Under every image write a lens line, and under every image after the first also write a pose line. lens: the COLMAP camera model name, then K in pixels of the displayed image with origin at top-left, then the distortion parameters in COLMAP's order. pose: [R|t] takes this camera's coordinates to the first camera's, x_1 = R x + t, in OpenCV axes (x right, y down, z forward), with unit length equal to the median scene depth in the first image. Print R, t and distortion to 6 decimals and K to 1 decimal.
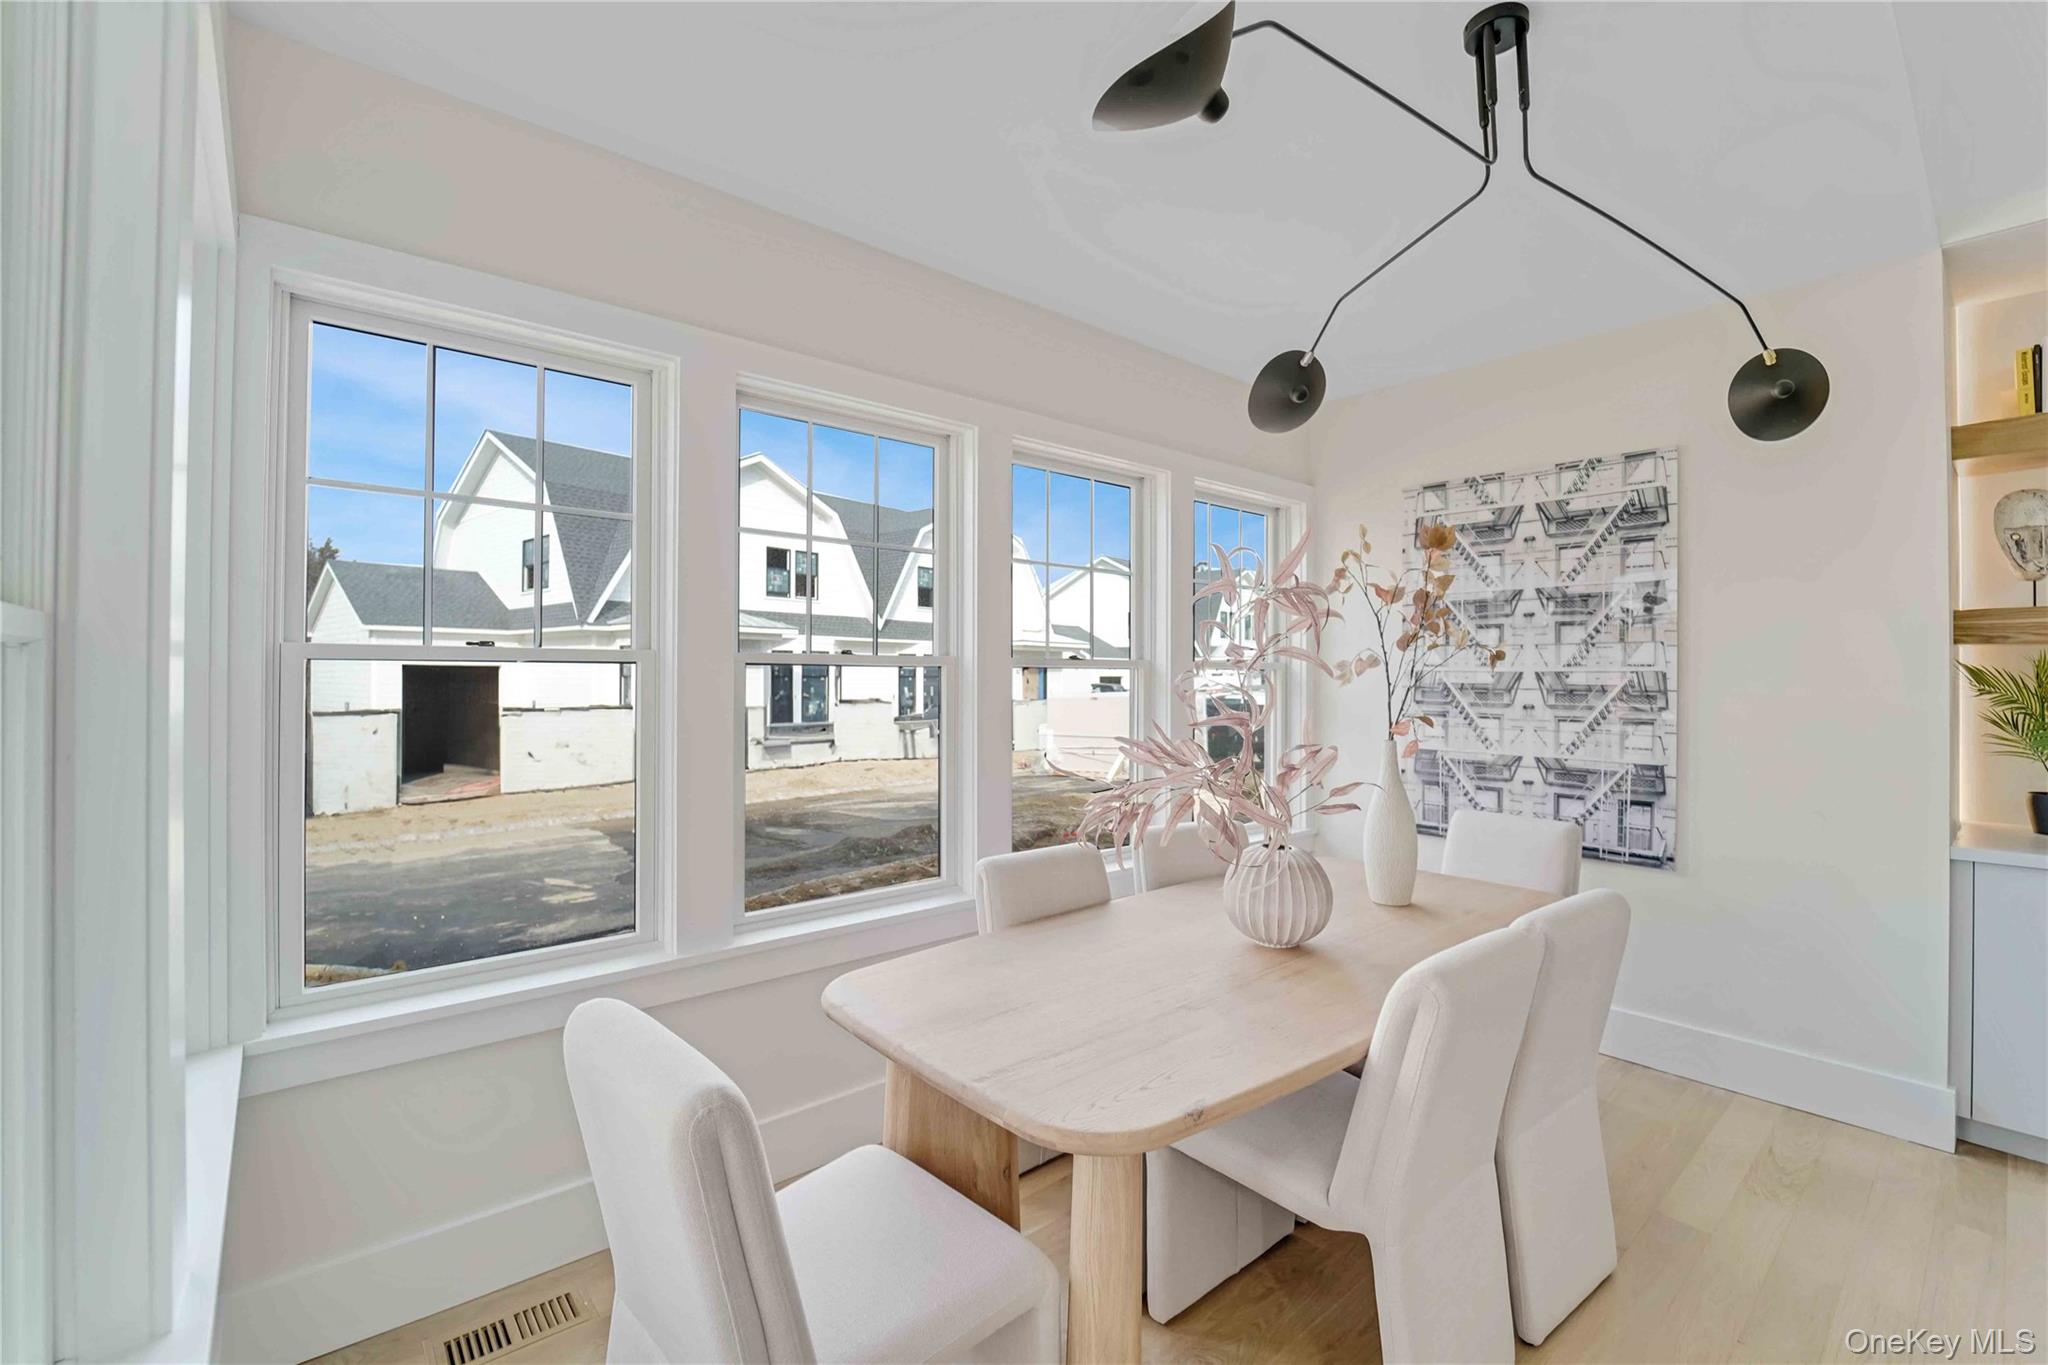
lens RADIAL K [[892.0, 0, 1022.4], [0, 892.0, 672.9], [0, 0, 1]] dist [-0.001408, -0.000077]
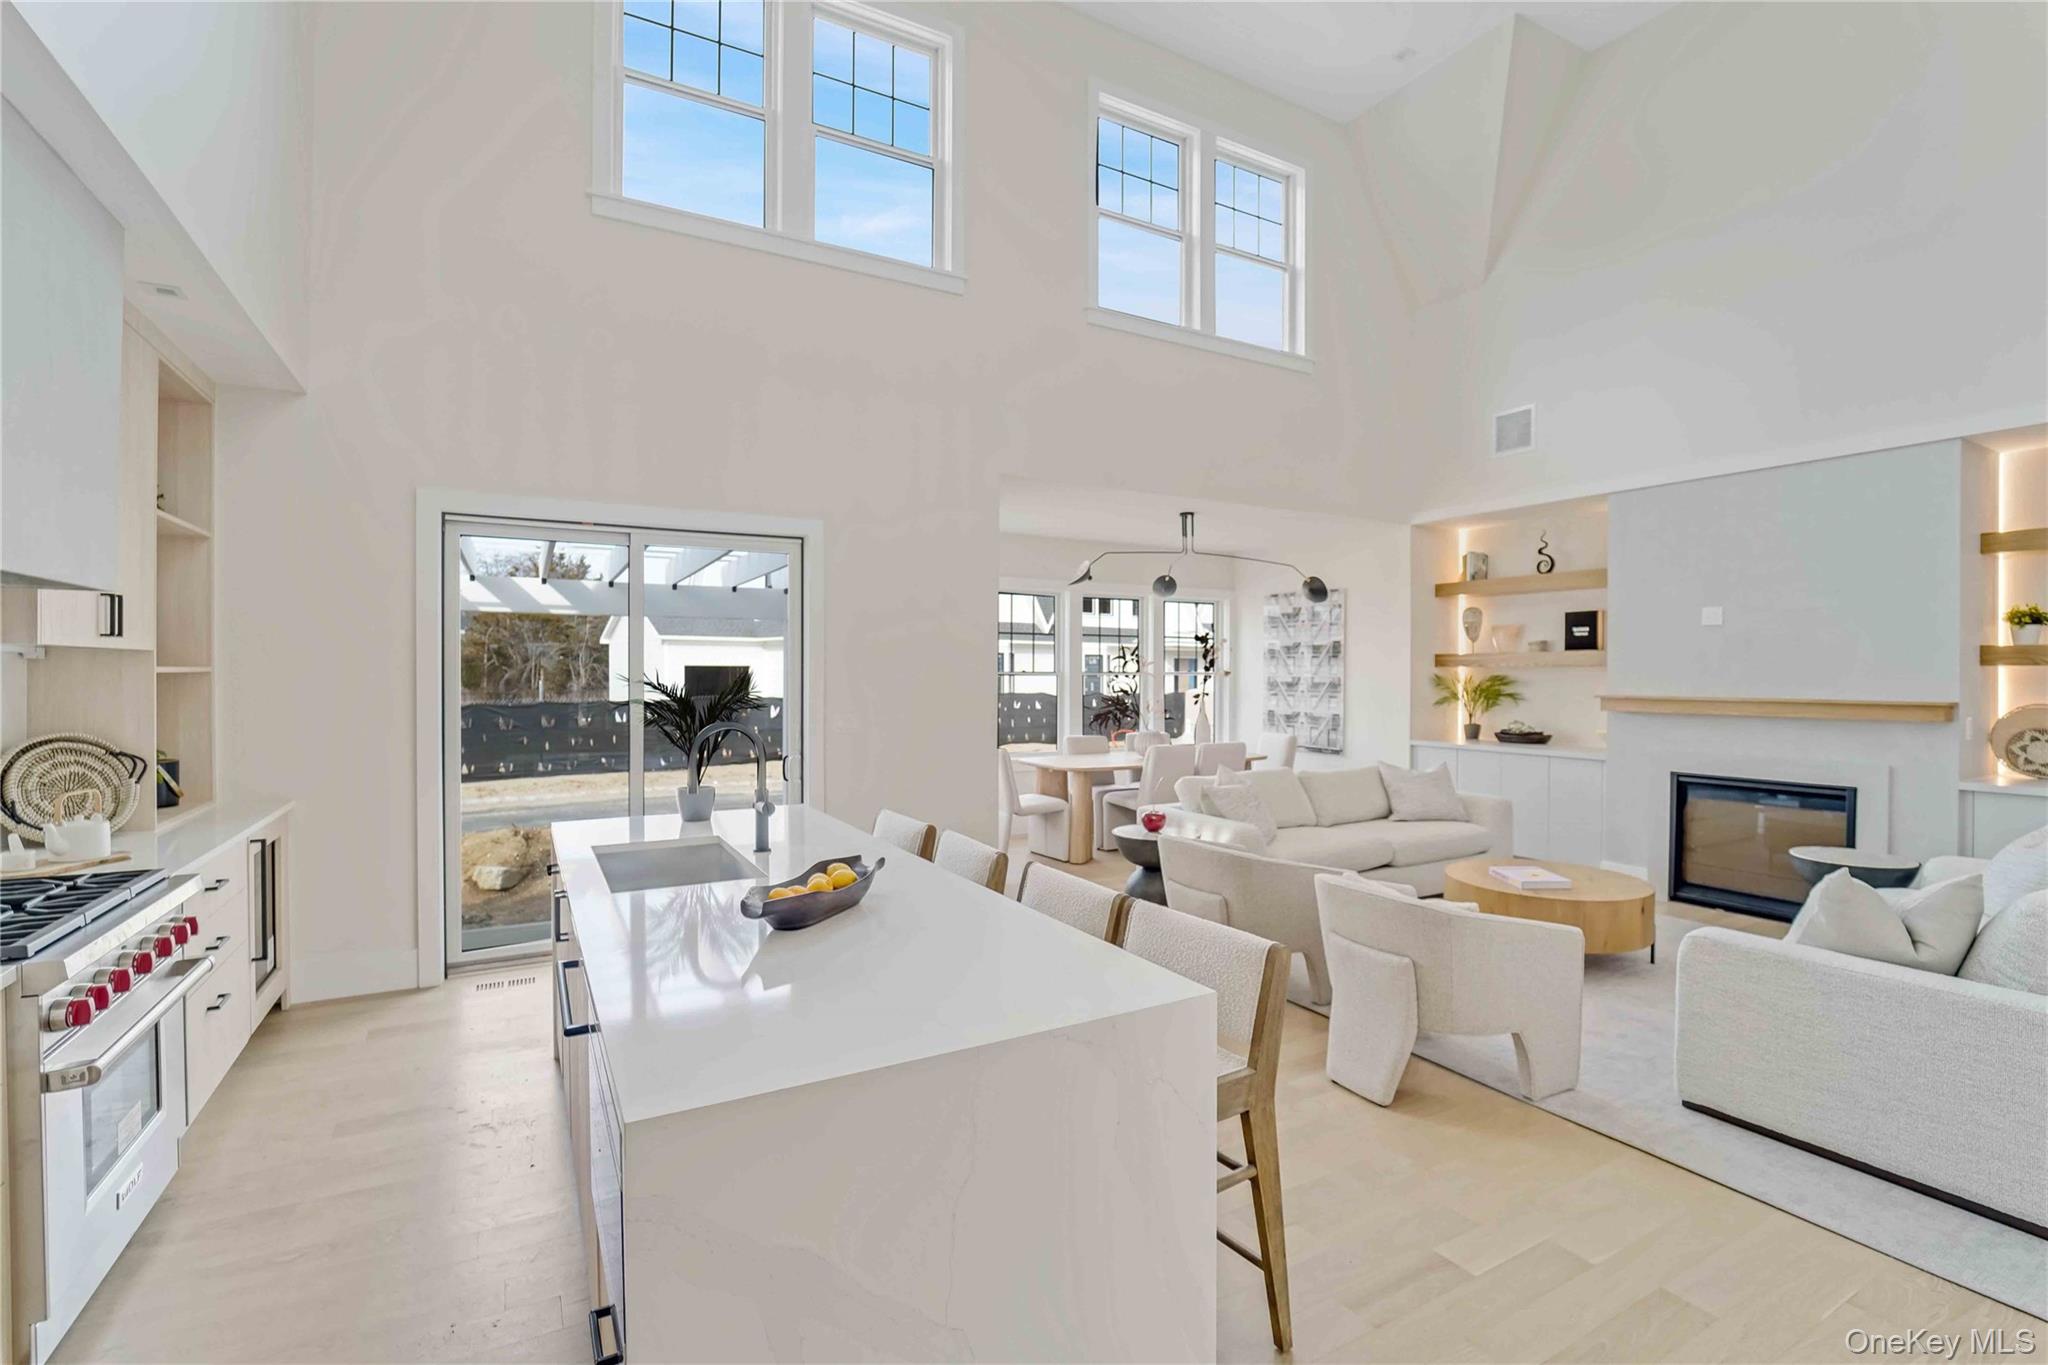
lens RADIAL K [[892.0, 0, 1022.3], [0, 892.0, 684.2], [0, 0, 1]] dist [-0.001408, -0.000077]
pose [[0.982563, 0.002059, -0.185919, 0.283968], [0.001138, 0.999853, 0.017086, -0.023813], [0.185926, -0.017000, 0.982417, -1.554890]]
